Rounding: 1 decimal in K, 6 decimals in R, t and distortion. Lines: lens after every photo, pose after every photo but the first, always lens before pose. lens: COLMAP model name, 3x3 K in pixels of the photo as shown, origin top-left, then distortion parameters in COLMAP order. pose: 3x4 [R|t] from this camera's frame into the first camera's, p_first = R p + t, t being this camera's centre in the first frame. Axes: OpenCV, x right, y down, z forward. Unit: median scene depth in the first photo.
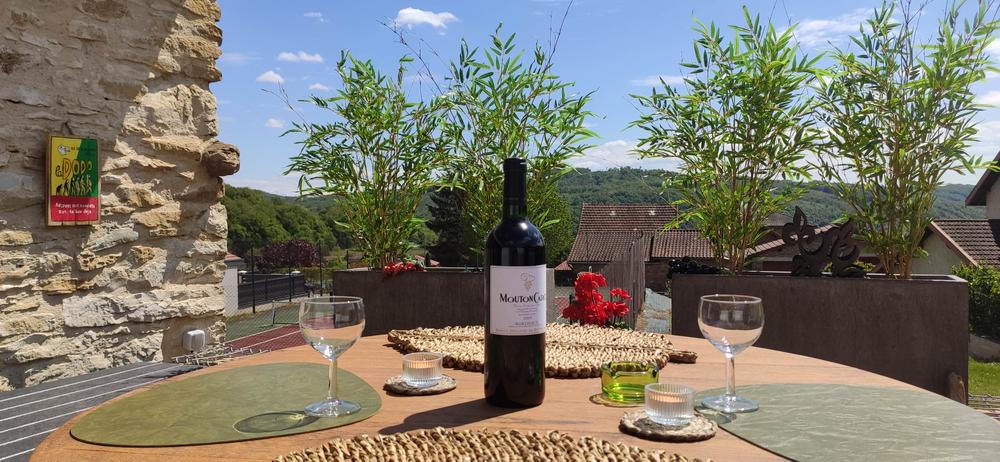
lens RADIAL K [[755.7, 0, 507.7], [0, 755.7, 232.2], [0, 0, 1]] dist [0.078889, -0.102624]
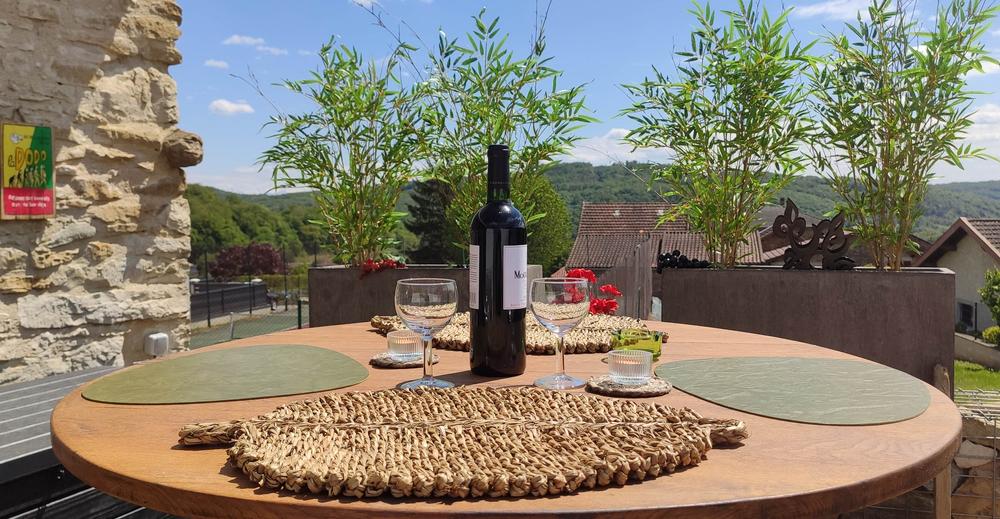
lens RADIAL K [[856.5, 0, 530.7], [0, 856.5, 259.7], [0, 0, 1]] dist [0.073897, -0.106162]
pose [[0.999298, -0.002806, 0.037370, 0.006588], [0.001730, 0.999584, 0.028797, 0.010302], [-0.037435, -0.028712, 0.998887, -0.077977]]
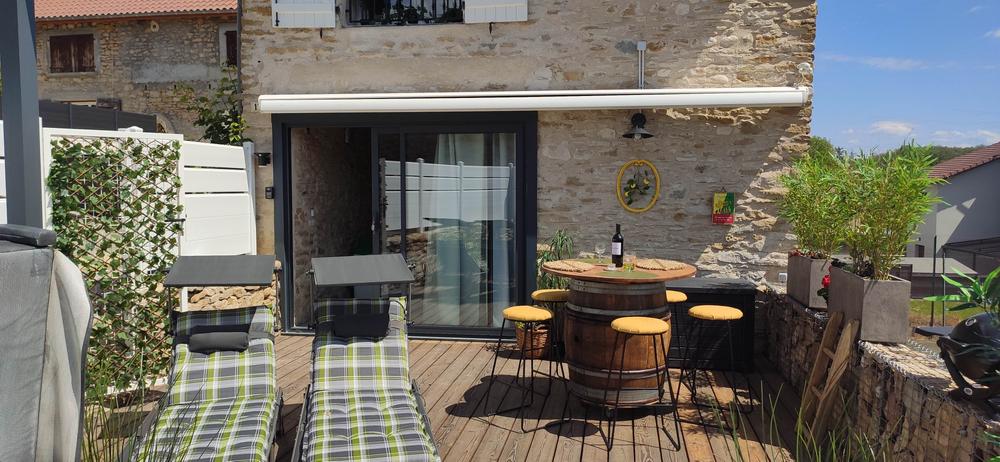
lens RADIAL K [[755.7, 0, 498.8], [0, 755.7, 242.9], [0, 0, 1]] dist [0.078889, -0.102624]
pose [[0.225605, 0.090905, -0.969968, 1.857989], [-0.040991, 0.995641, 0.083777, -0.136353], [0.973356, 0.020860, 0.228348, -0.396185]]
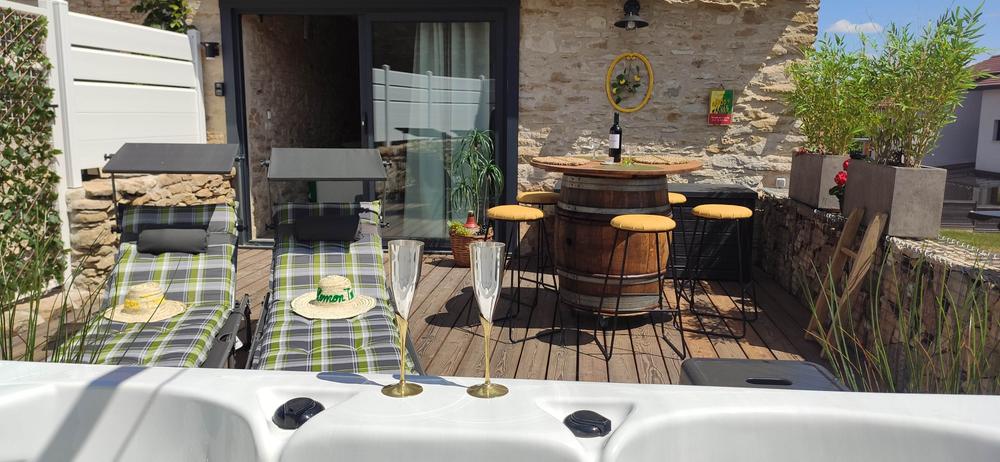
lens RADIAL K [[755.7, 0, 499.7], [0, 755.7, 249.5], [0, 0, 1]] dist [0.078889, -0.102624]
pose [[0.270781, 0.187405, -0.944223, 1.653869], [-0.046155, 0.982267, 0.181720, -0.029637], [0.961534, -0.005625, 0.274629, -0.387986]]
